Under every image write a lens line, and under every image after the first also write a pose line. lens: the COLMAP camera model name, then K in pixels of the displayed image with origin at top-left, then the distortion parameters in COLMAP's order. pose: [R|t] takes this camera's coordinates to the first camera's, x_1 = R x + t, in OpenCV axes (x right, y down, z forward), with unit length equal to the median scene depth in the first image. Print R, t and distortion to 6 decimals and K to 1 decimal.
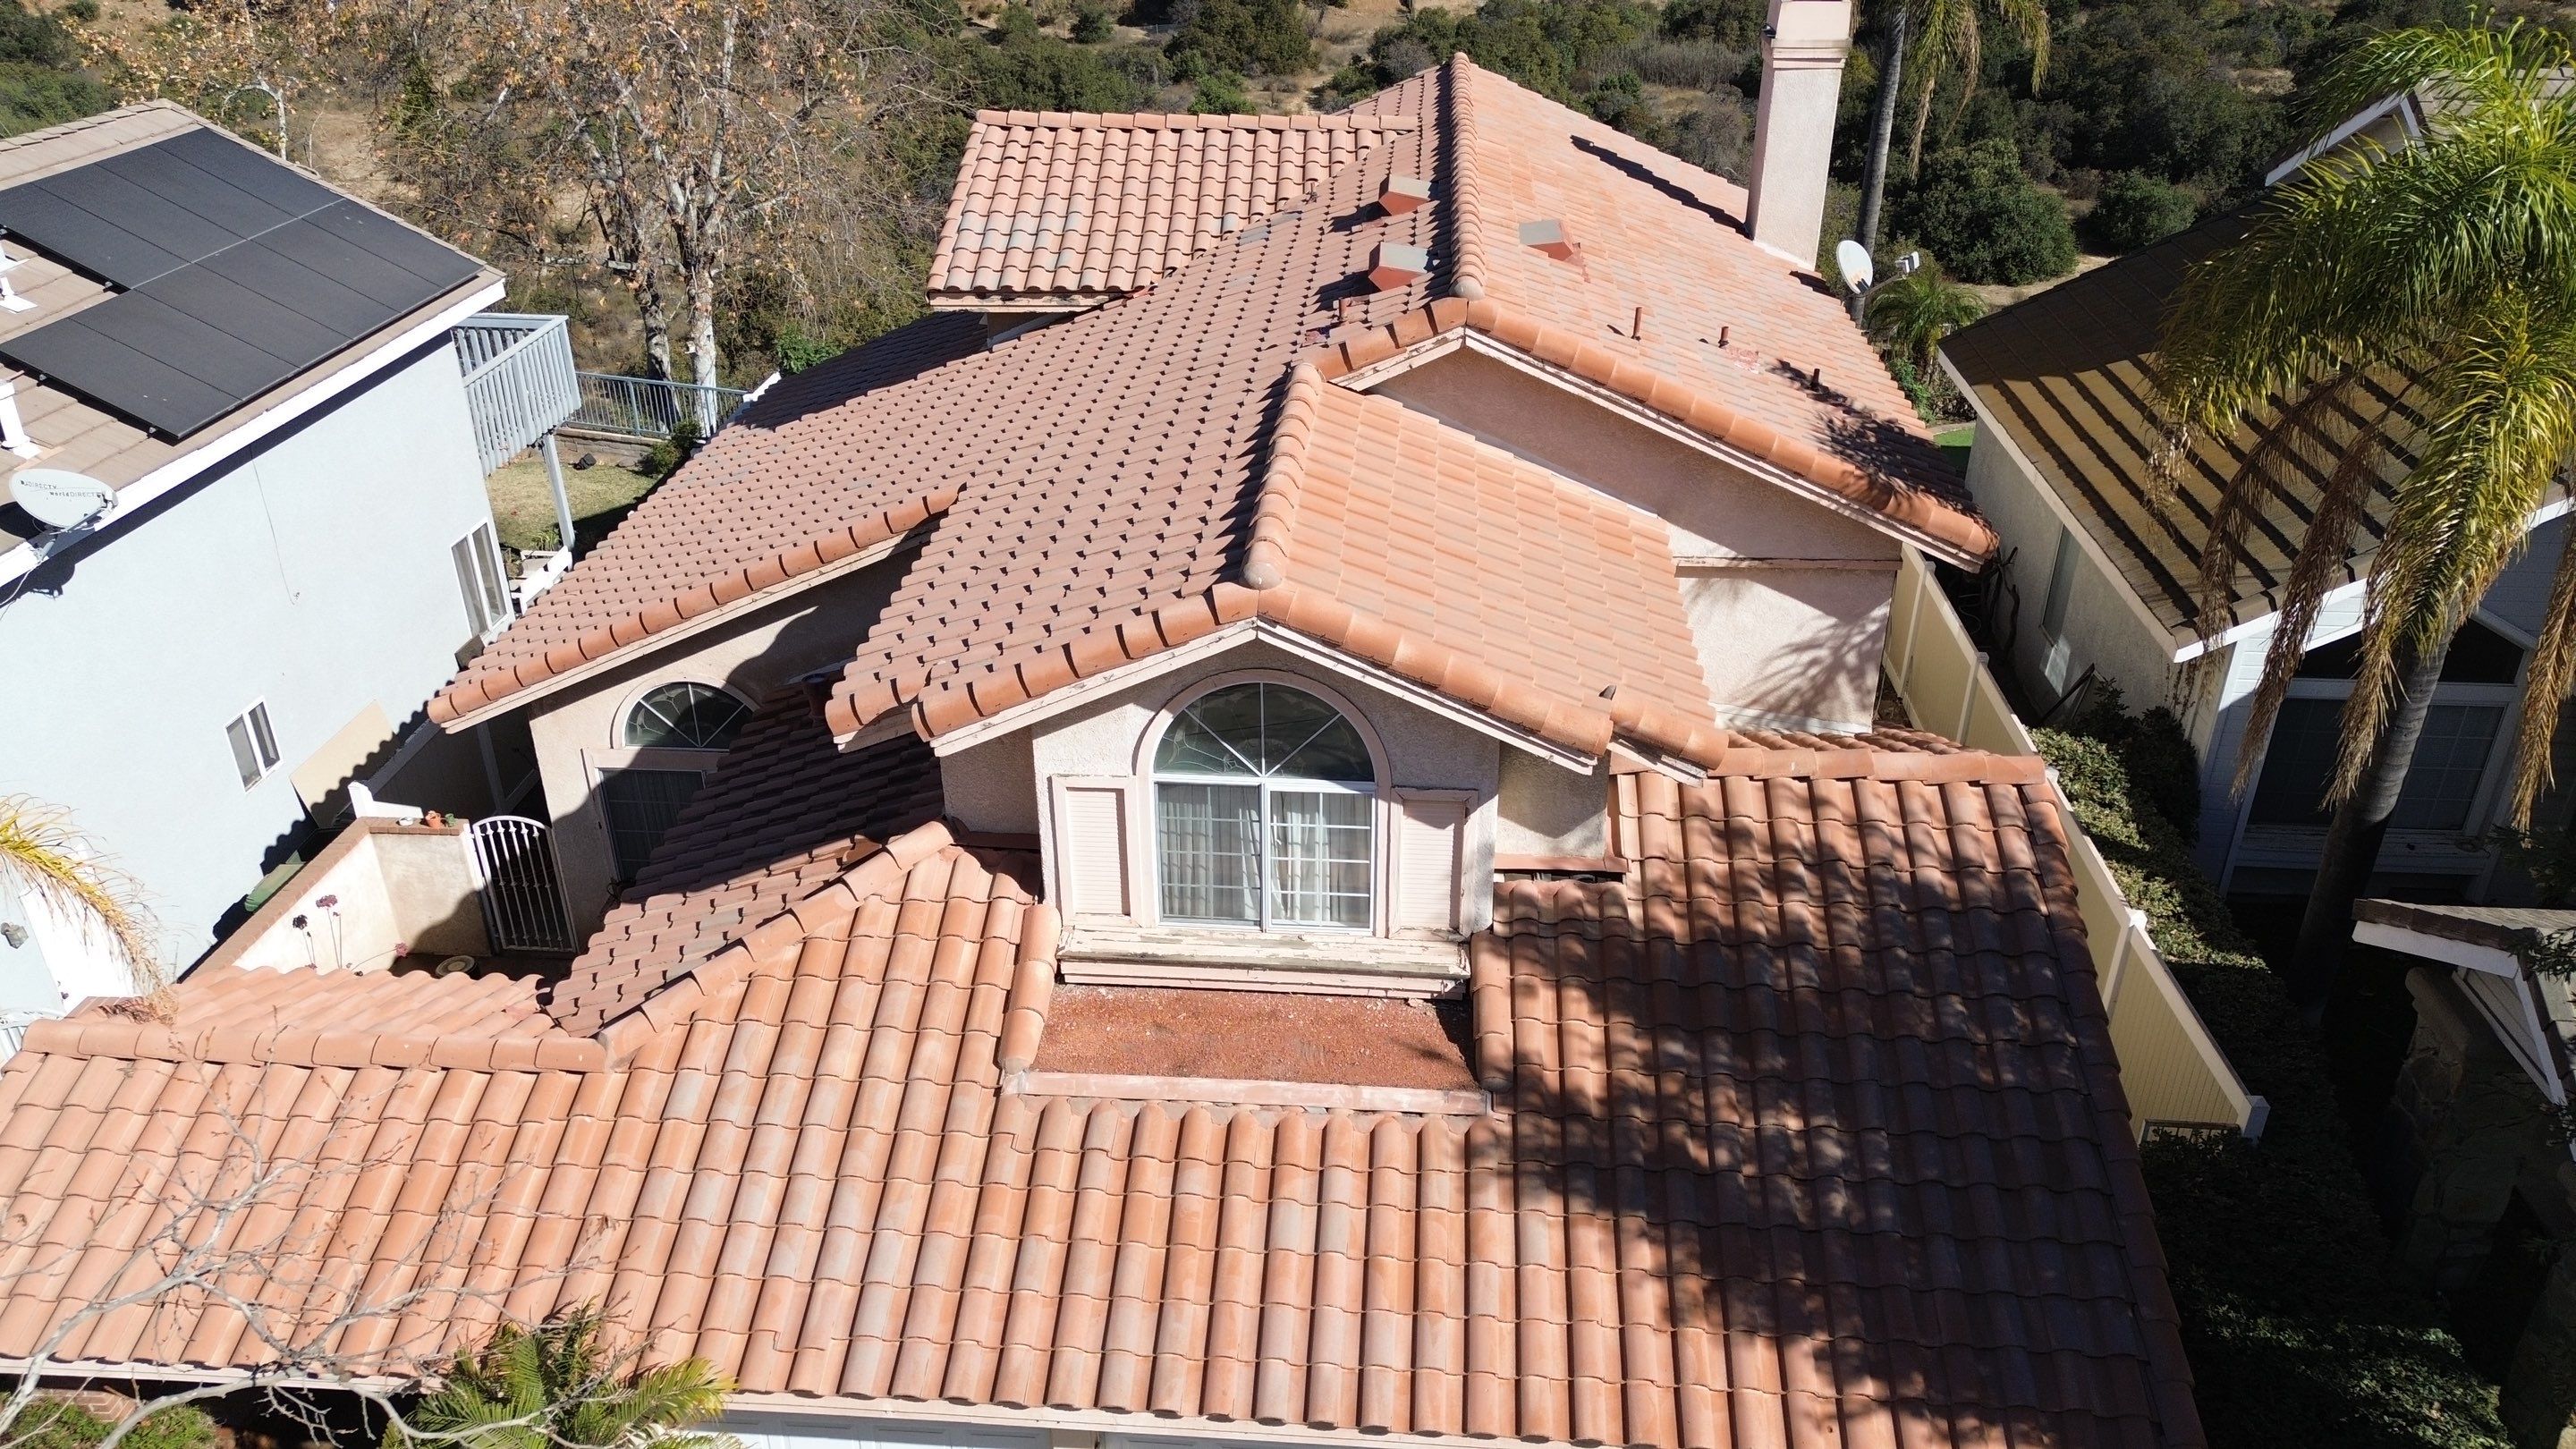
lens RADIAL K [[1800.4, 0, 1278.9], [0, 1800.4, 708.3], [0, 0, 1]] dist [0.083410, -0.075931]
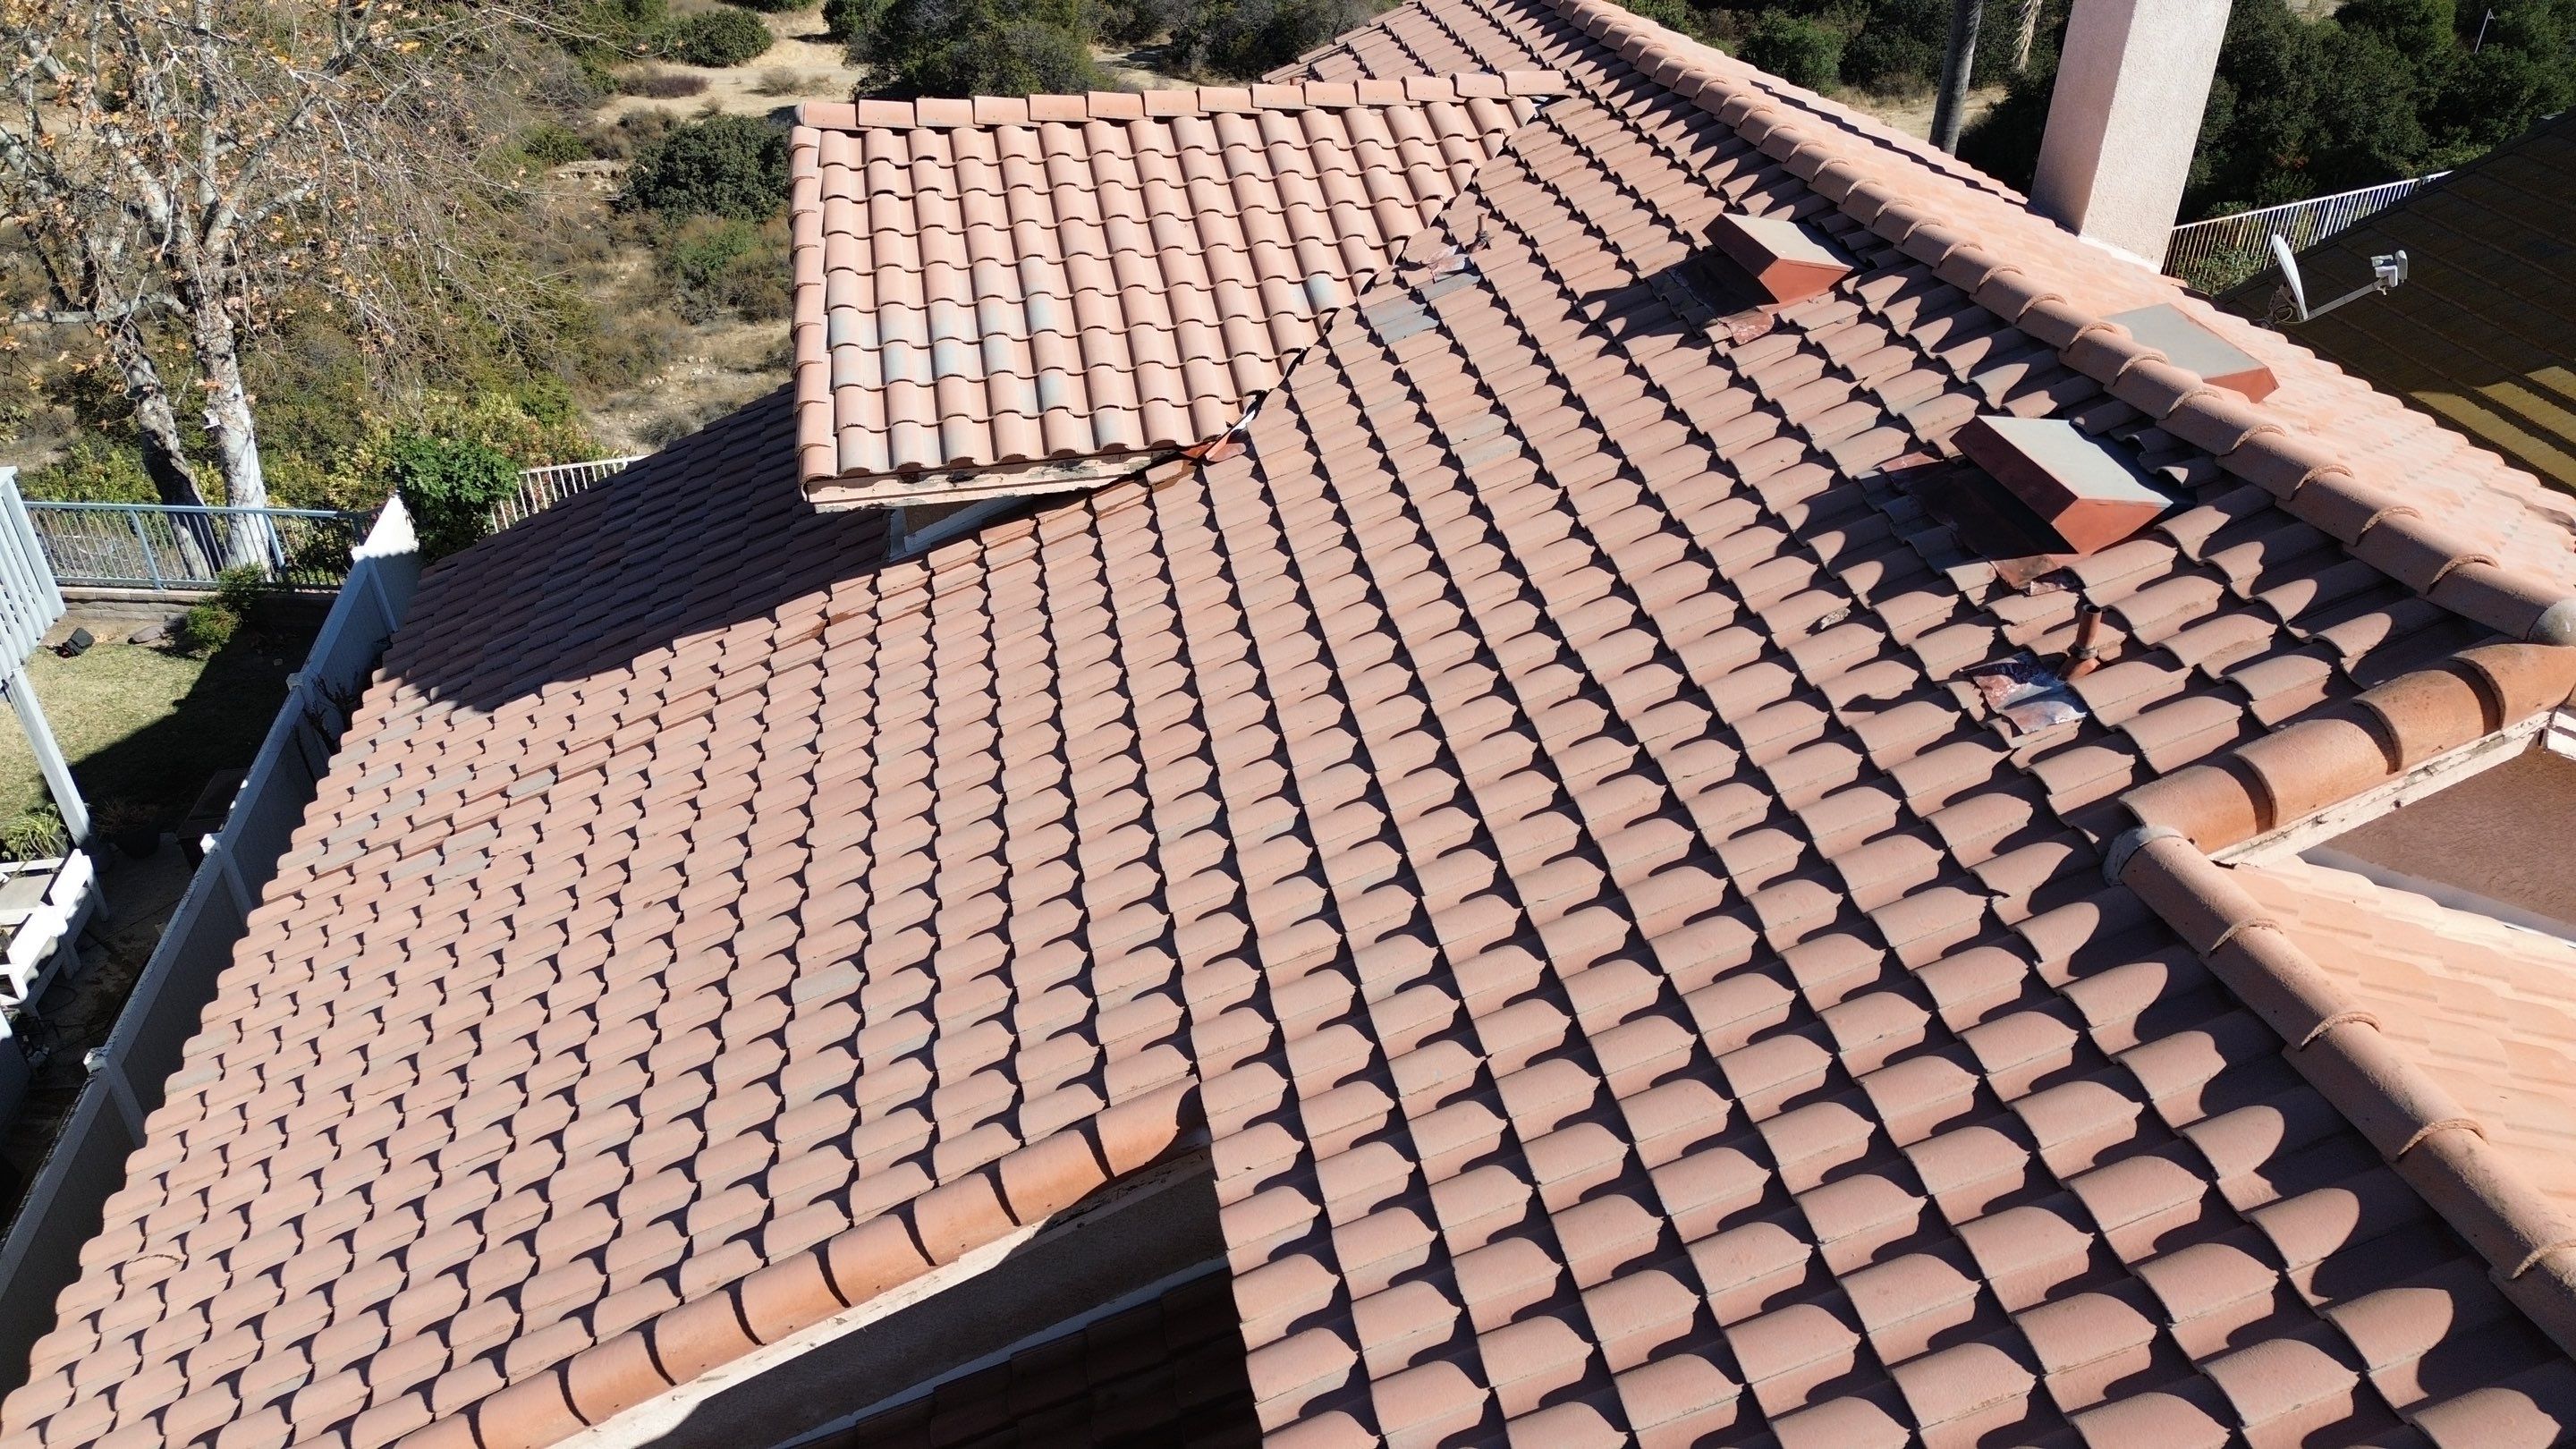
lens RADIAL K [[1800.4, 0, 1278.9], [0, 1800.4, 708.3], [0, 0, 1]] dist [0.083410, -0.075931]
pose [[0.969080, -0.133268, 0.207660, -0.177665], [0.118018, 0.989433, 0.084226, -0.192038], [-0.216691, -0.057115, 0.974568, 0.454778]]
